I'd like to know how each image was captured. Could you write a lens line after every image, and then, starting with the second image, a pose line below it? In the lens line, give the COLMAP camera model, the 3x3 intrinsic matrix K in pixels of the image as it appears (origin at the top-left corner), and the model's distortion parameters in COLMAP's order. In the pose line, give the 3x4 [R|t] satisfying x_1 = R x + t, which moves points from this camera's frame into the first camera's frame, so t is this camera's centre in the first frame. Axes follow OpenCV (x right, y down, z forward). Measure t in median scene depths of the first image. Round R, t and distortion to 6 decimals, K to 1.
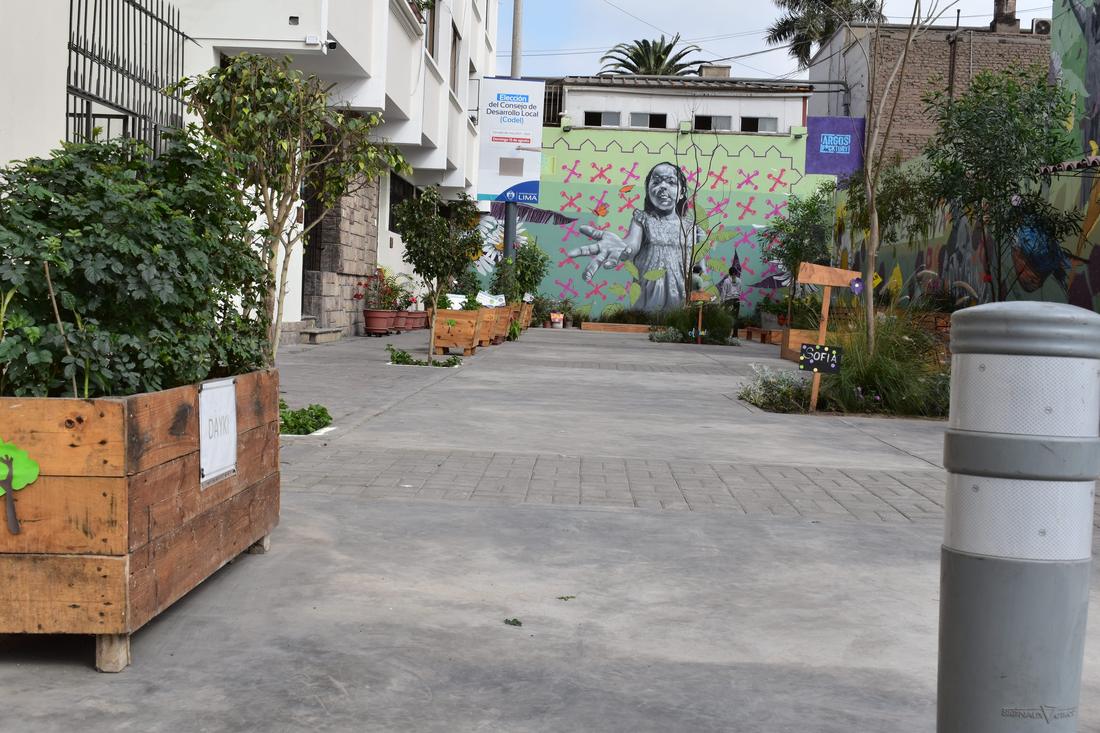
lens RADIAL K [[1036.2, 0, 551.5], [0, 1036.2, 368.1], [0, 0, 1]] dist [-0.074294, 0.000000]
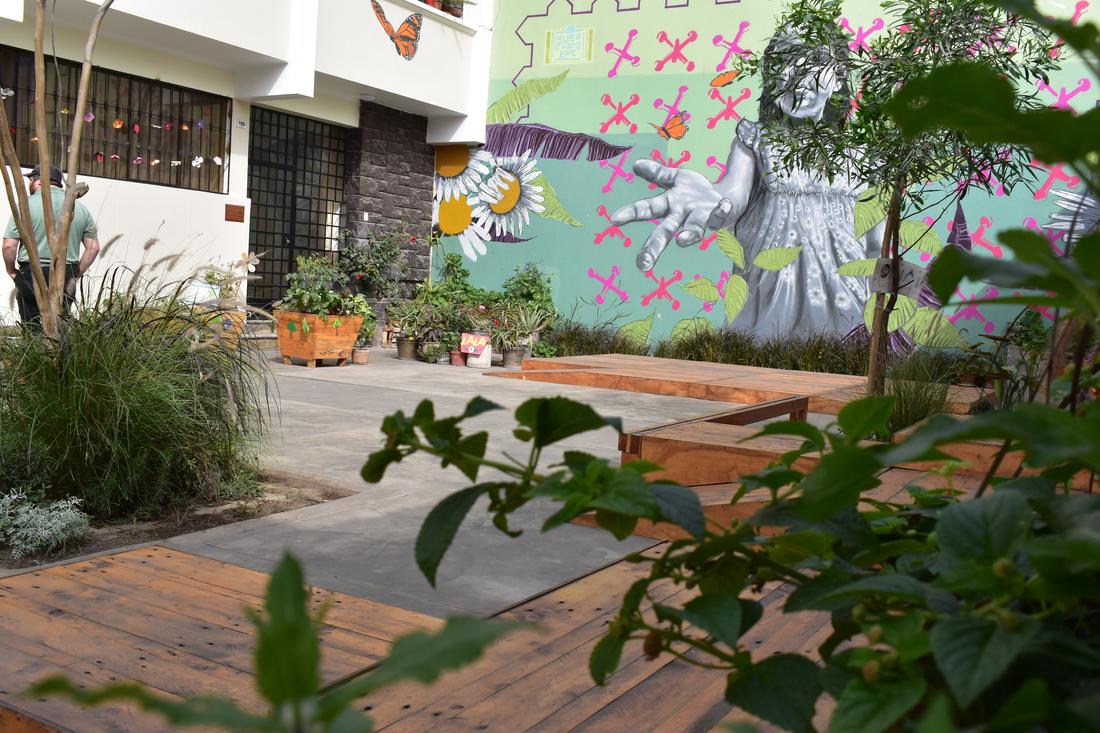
lens RADIAL K [[1036.2, 0, 550.3], [0, 1036.2, 365.3], [0, 0, 1]] dist [-0.074294, 0.000000]
pose [[0.883388, 0.044199, -0.466553, 0.228713], [-0.050085, 0.998745, -0.000217, -0.036846], [0.465958, 0.023559, 0.884493, 0.543670]]
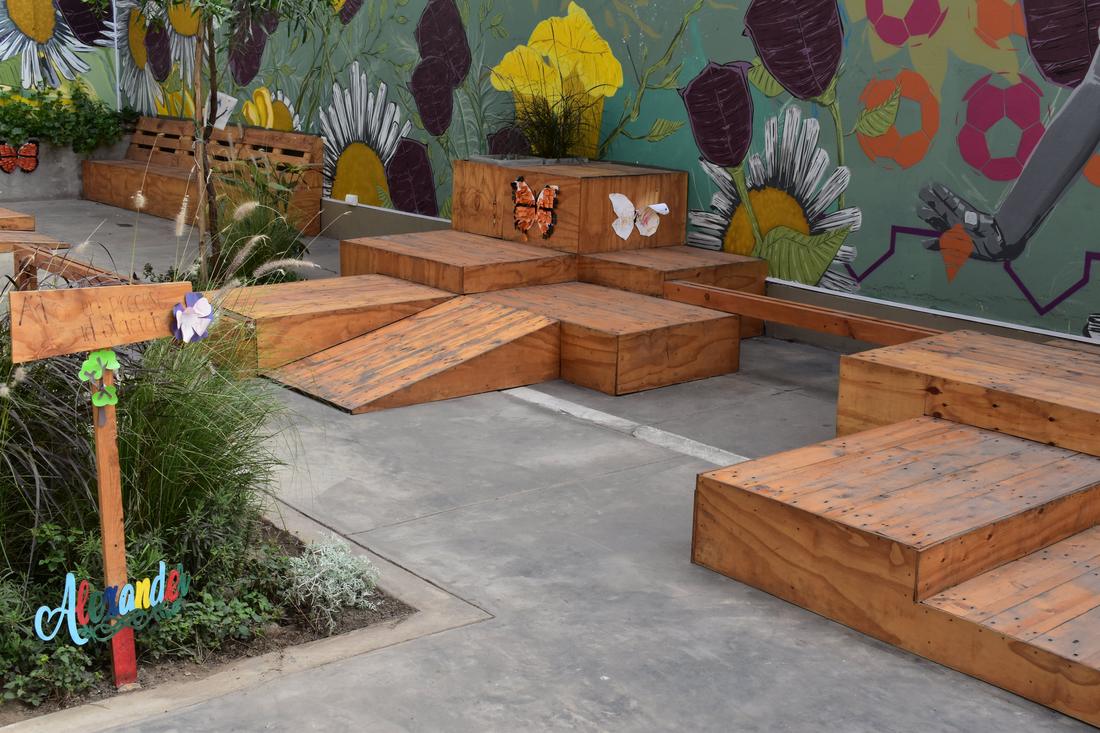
lens RADIAL K [[1327.2, 0, 550.0], [0, 1327.2, 364.3], [0, 0, 1]] dist [-0.041181, 0.000000]
pose [[0.751643, -0.172513, 0.636609, 0.059192], [0.049320, 0.977187, 0.206573, -0.060766], [-0.657723, -0.123871, 0.743005, 0.513906]]
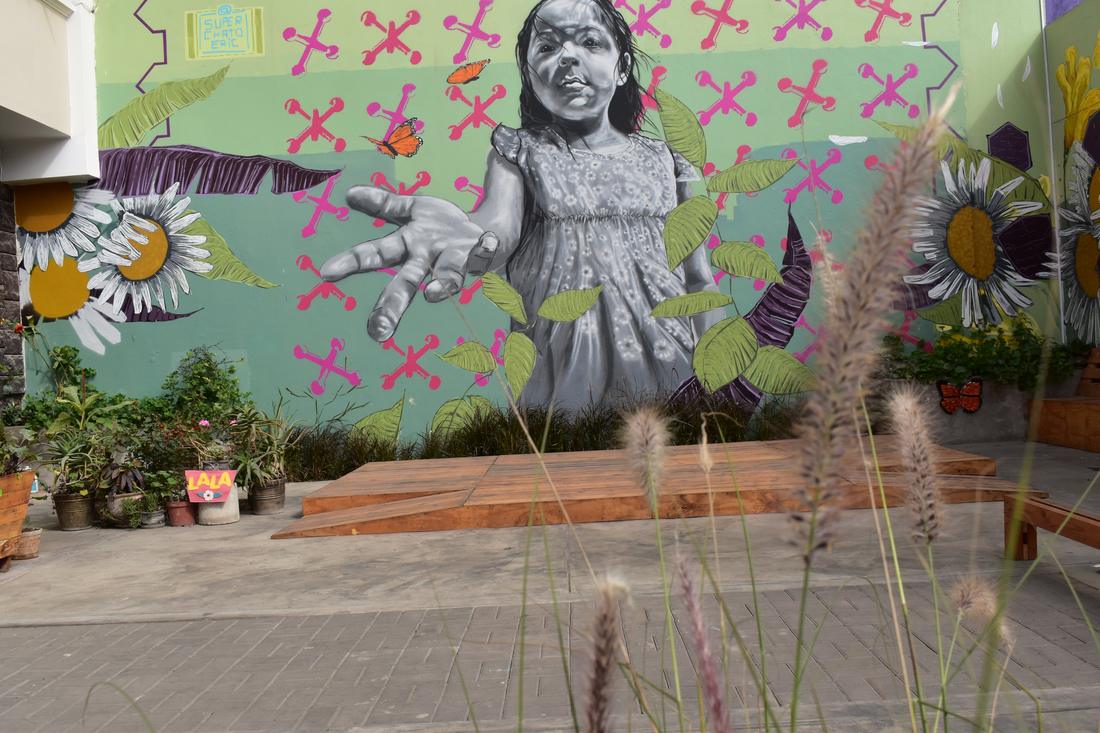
lens RADIAL K [[1036.2, 0, 552.1], [0, 1036.2, 365.8], [0, 0, 1]] dist [-0.074294, 0.000000]
pose [[0.994998, -0.098922, 0.013878, 0.086896], [0.099520, 0.993651, -0.052471, -0.051632], [-0.008599, 0.053589, 0.998526, 0.649528]]
